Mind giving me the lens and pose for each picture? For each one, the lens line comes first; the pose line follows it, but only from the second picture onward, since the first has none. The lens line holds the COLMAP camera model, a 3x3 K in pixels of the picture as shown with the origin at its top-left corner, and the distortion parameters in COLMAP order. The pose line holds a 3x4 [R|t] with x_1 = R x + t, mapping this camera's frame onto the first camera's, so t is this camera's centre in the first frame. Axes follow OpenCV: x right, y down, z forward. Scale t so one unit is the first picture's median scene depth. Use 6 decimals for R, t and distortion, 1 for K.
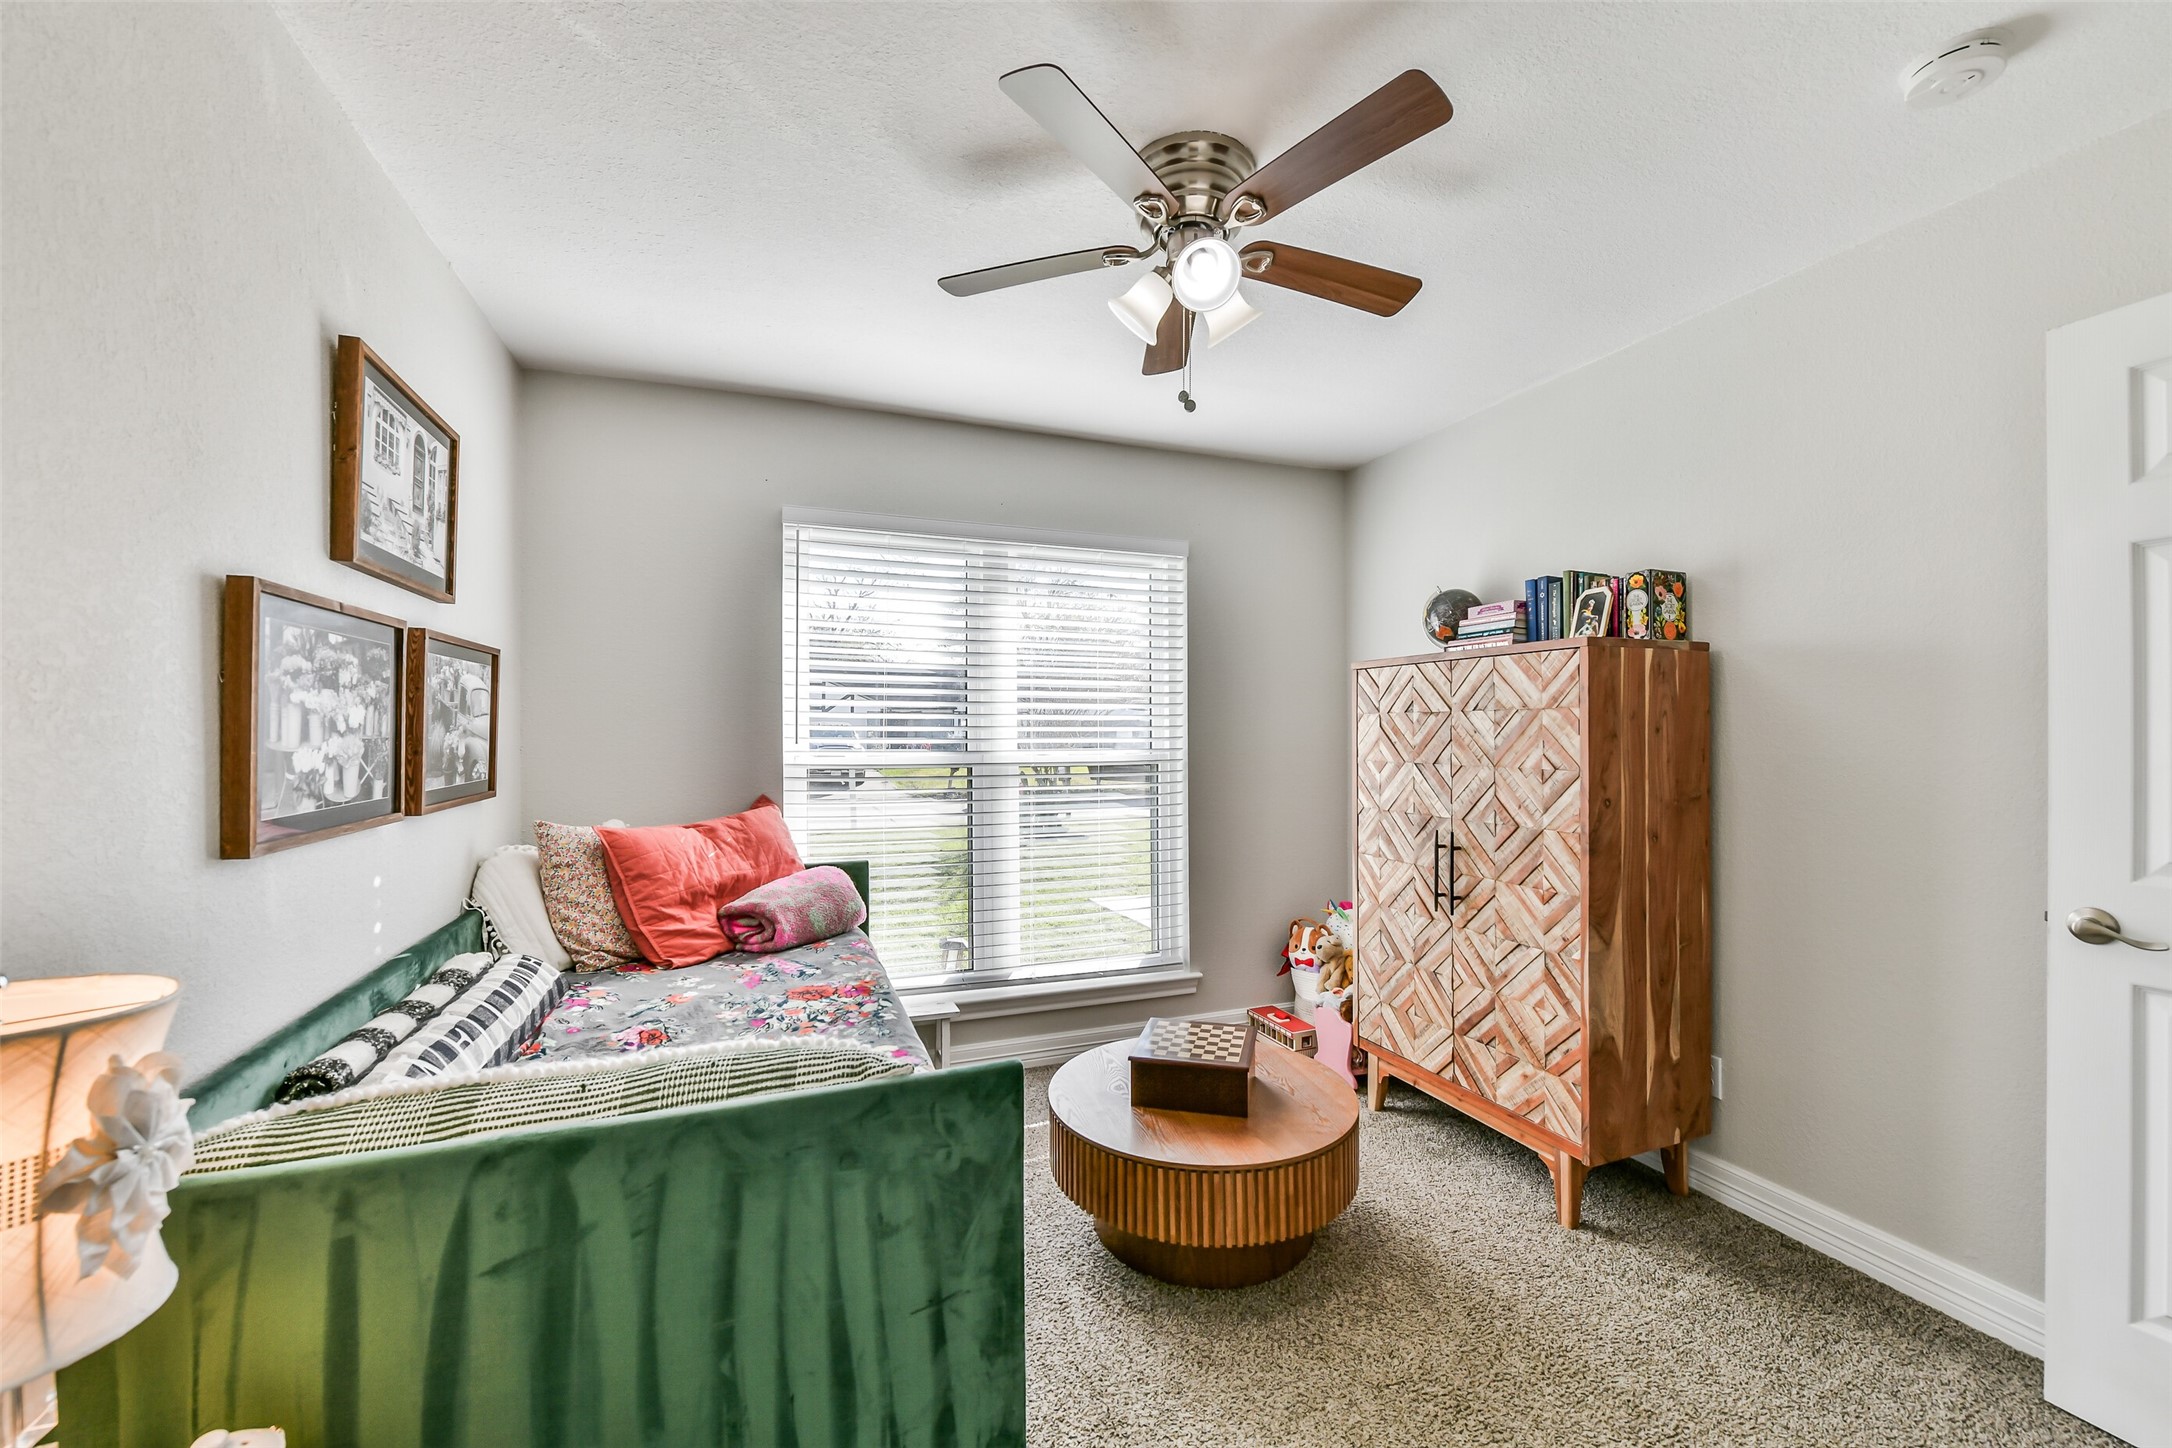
lens RADIAL K [[871.6, 0, 1090.7], [0, 871.6, 729.4], [0, 0, 1]] dist [-0.002767, -0.000600]
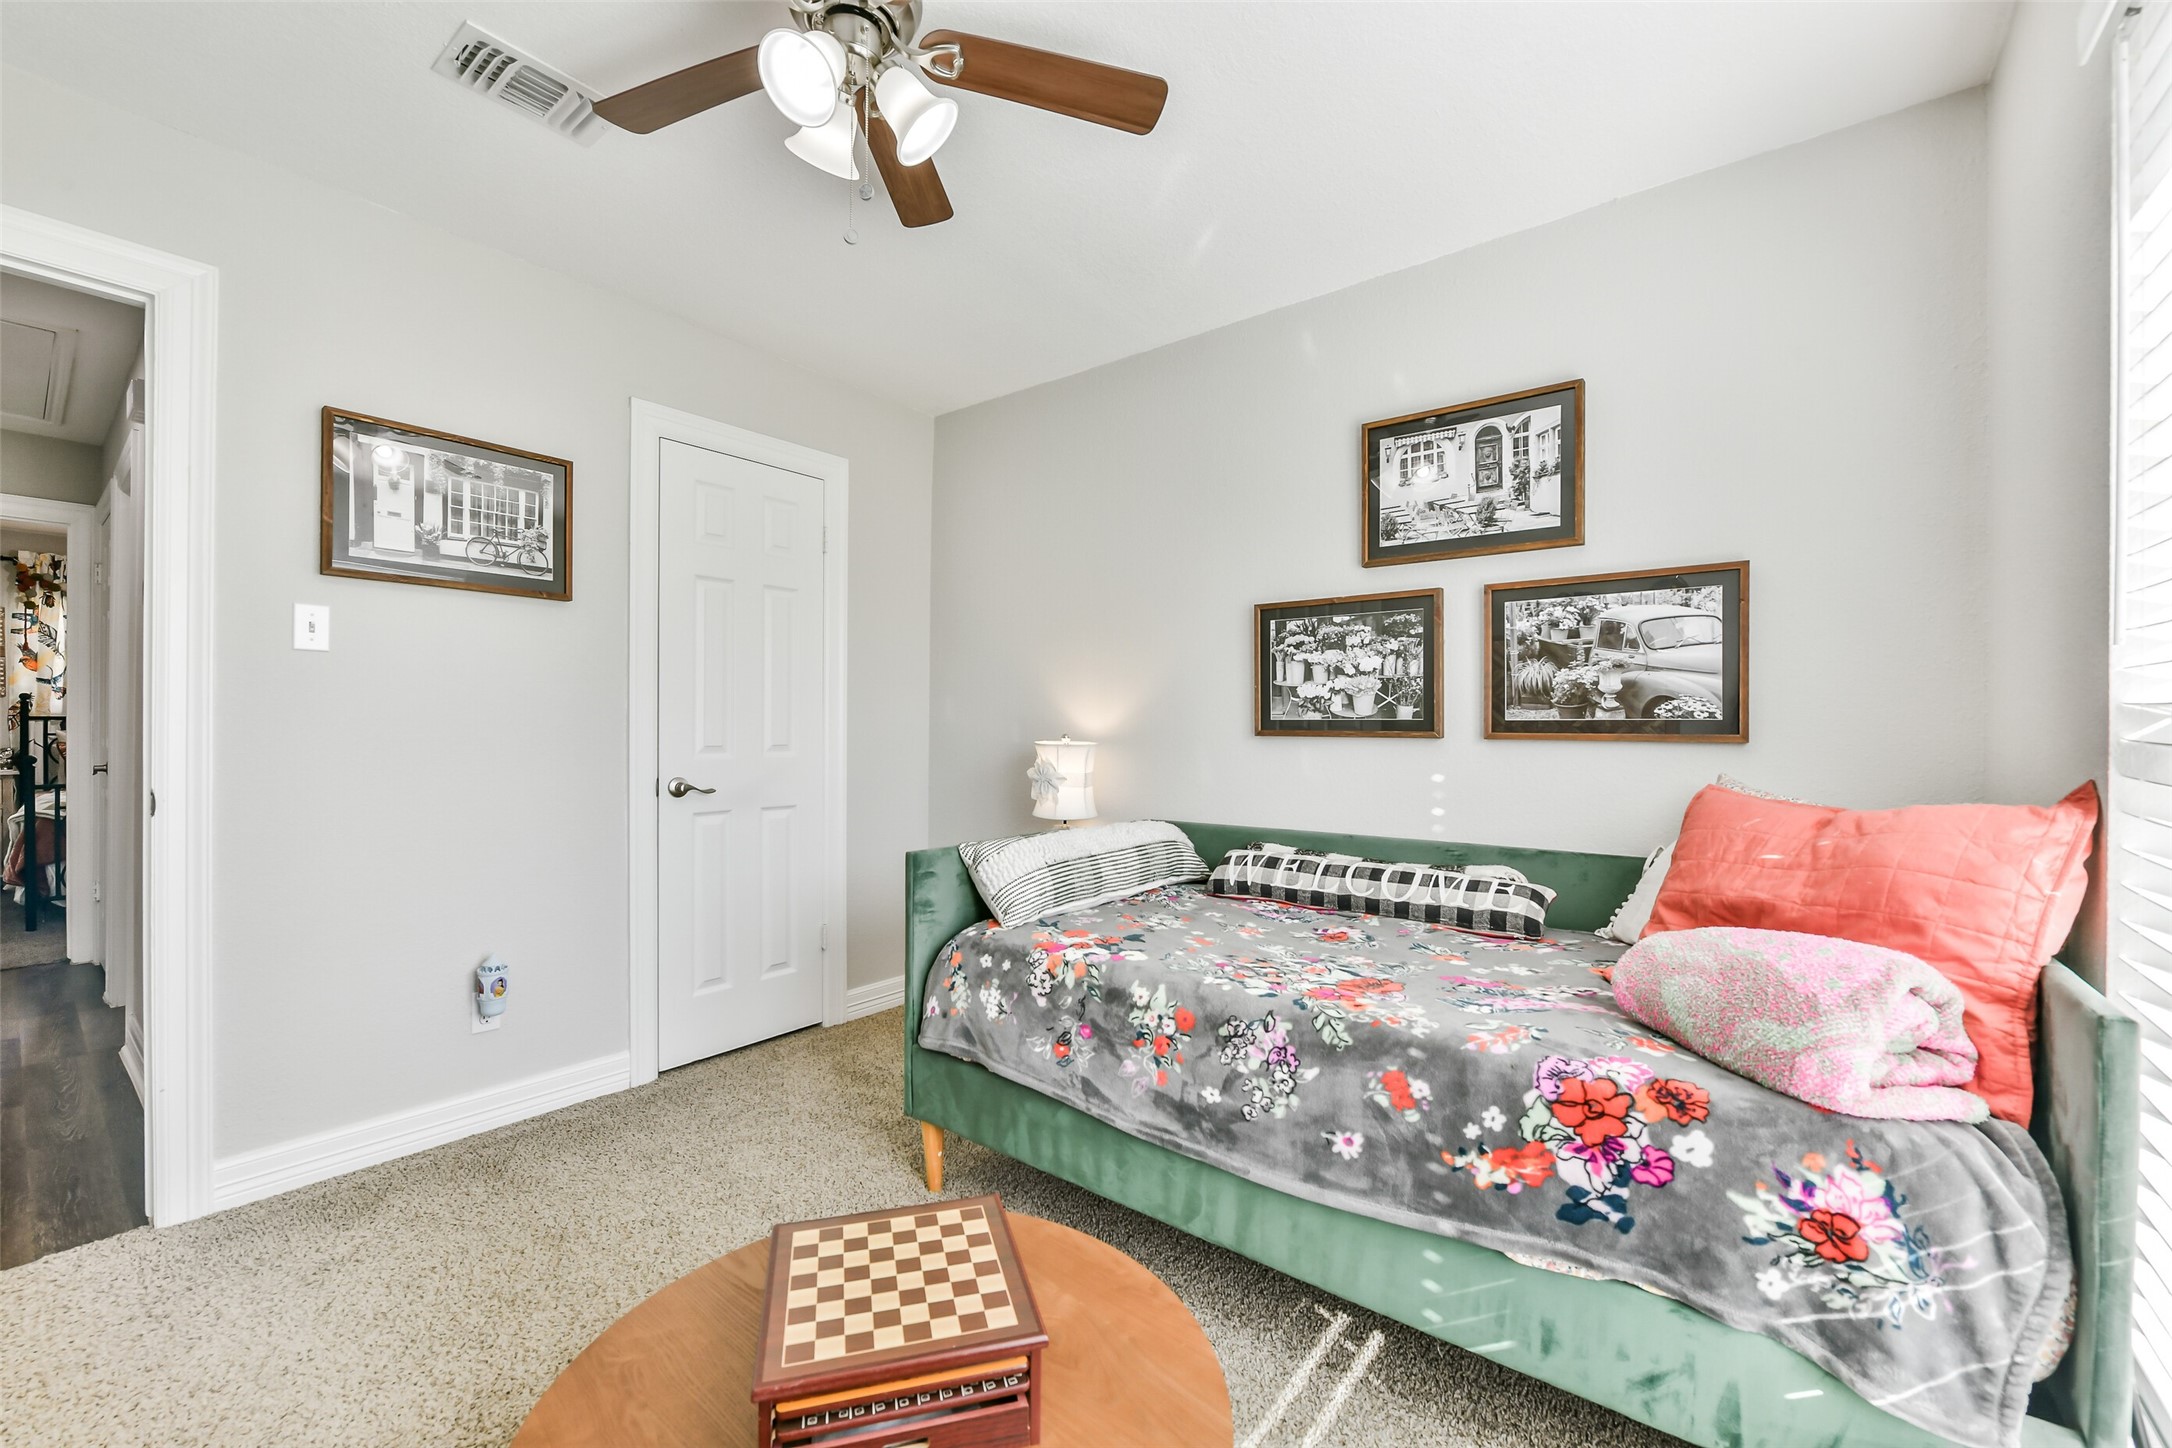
lens RADIAL K [[871.6, 0, 1090.7], [0, 871.6, 729.4], [0, 0, 1]] dist [-0.002767, -0.000600]
pose [[-0.856591, -0.001849, -0.515992, 0.390000], [-0.005894, 0.999963, 0.006202, 0.095228], [0.515962, 0.008354, -0.856571, 2.057566]]
